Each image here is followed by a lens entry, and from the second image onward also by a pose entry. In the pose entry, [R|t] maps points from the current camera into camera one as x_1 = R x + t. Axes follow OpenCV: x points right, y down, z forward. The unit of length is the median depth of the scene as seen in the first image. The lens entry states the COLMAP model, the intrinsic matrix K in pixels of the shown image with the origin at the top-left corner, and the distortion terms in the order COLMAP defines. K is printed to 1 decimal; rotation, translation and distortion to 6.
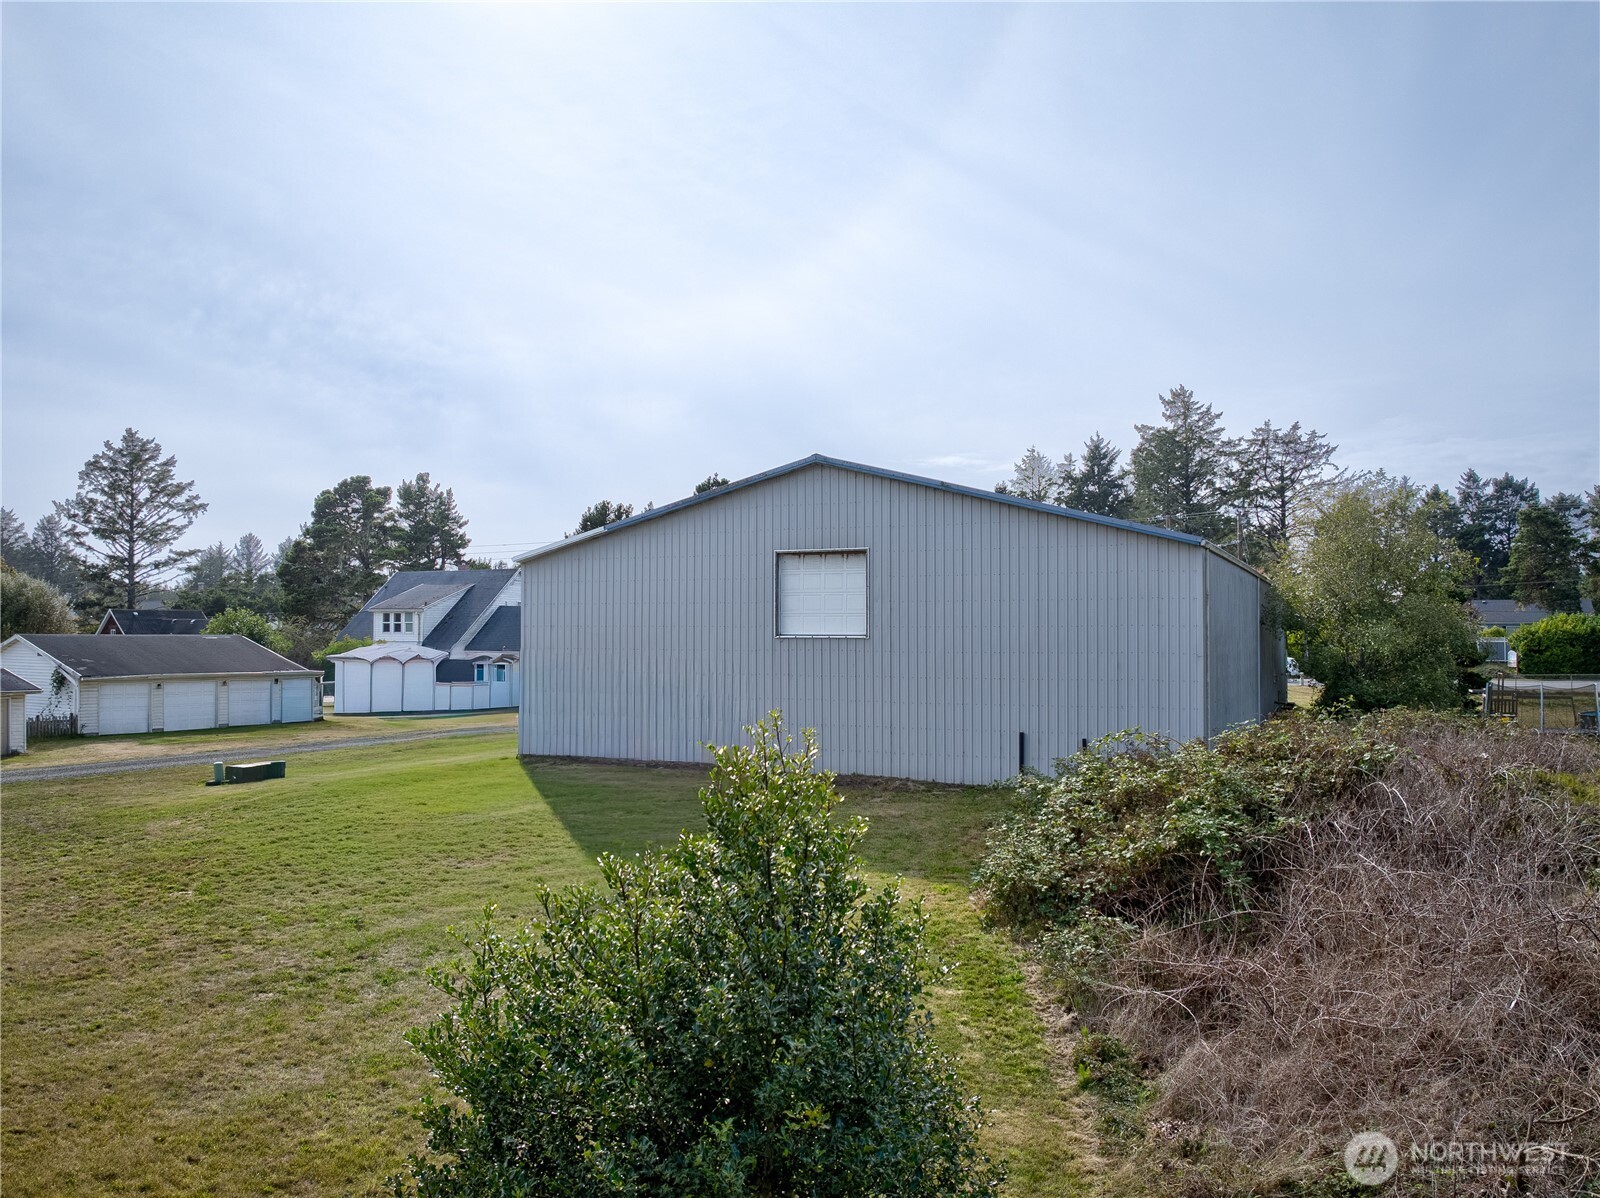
lens RADIAL K [[1195.6, 0, 890.6], [0, 1195.6, 596.5], [0, 0, 1]] dist [-0.095957, 0.000887]
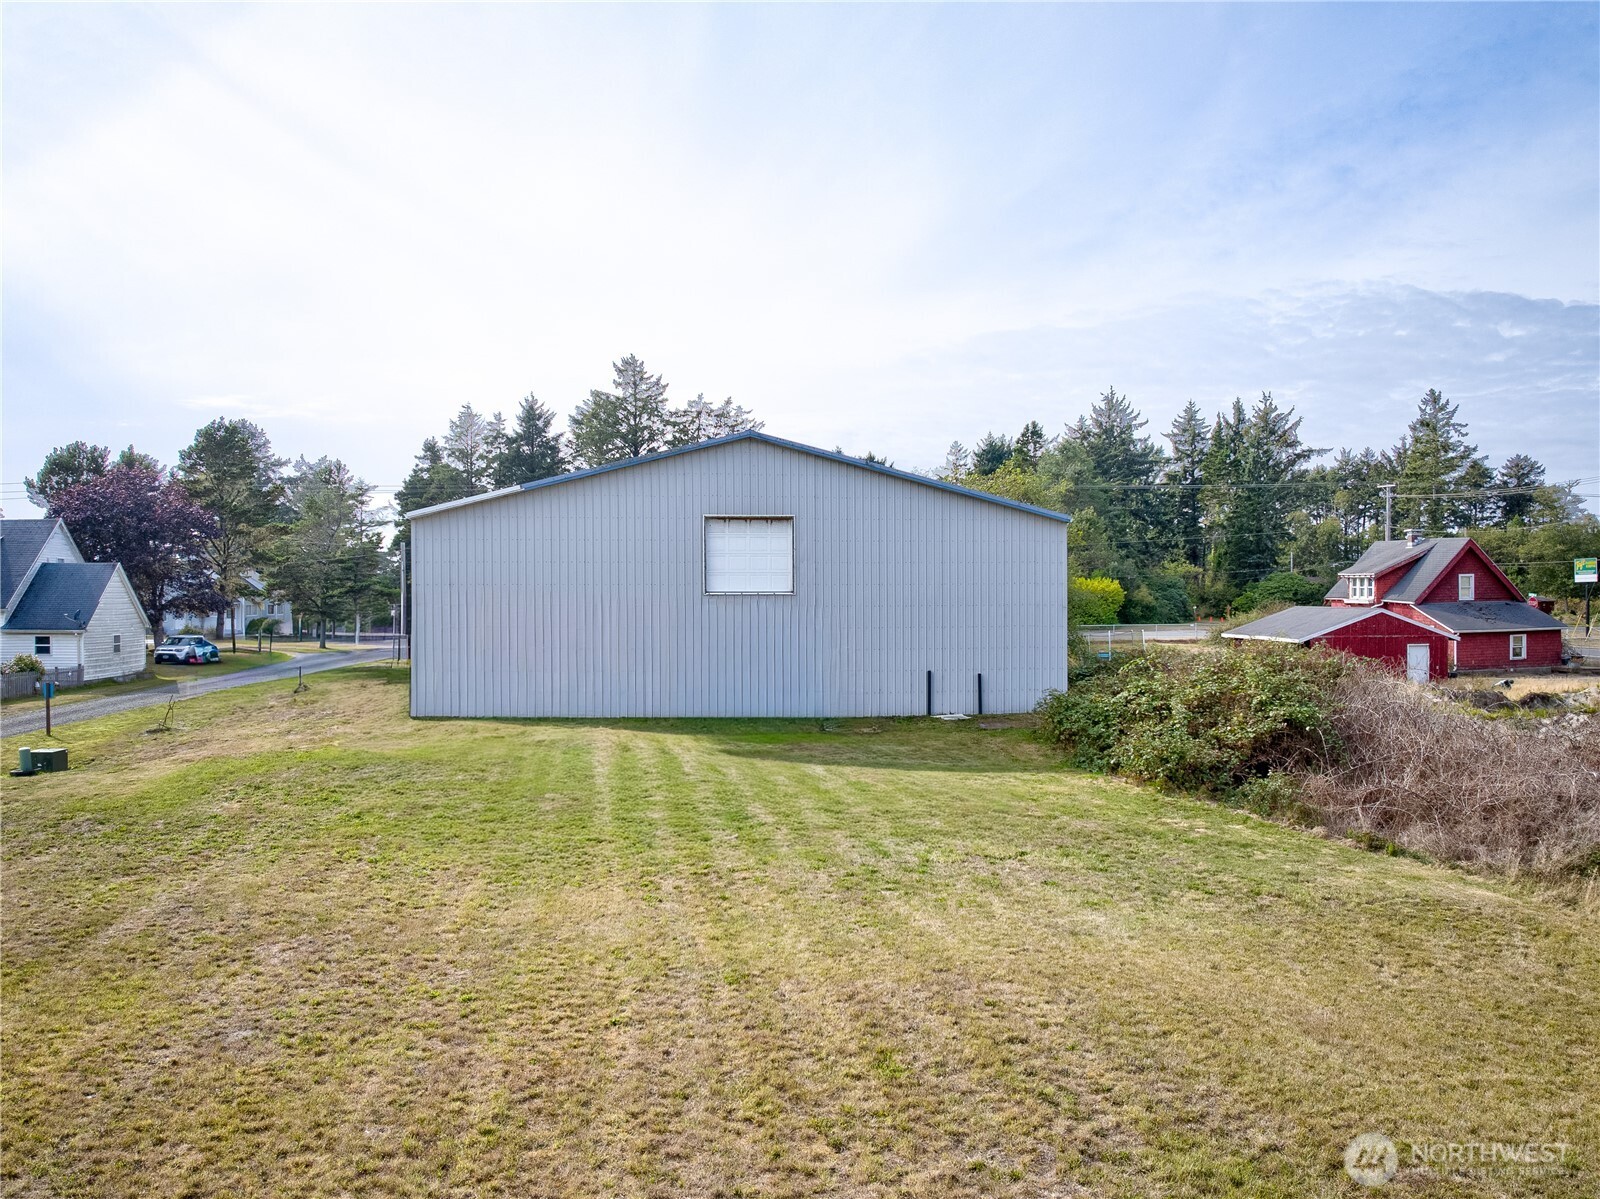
lens RADIAL K [[1195.6, 0, 890.6], [0, 1195.6, 597.0], [0, 0, 1]] dist [-0.095957, 0.000887]
pose [[0.851752, -0.004577, 0.523926, -0.519807], [-0.012316, 0.999511, 0.028754, 0.003271], [-0.523801, -0.030944, 0.851278, -0.019690]]
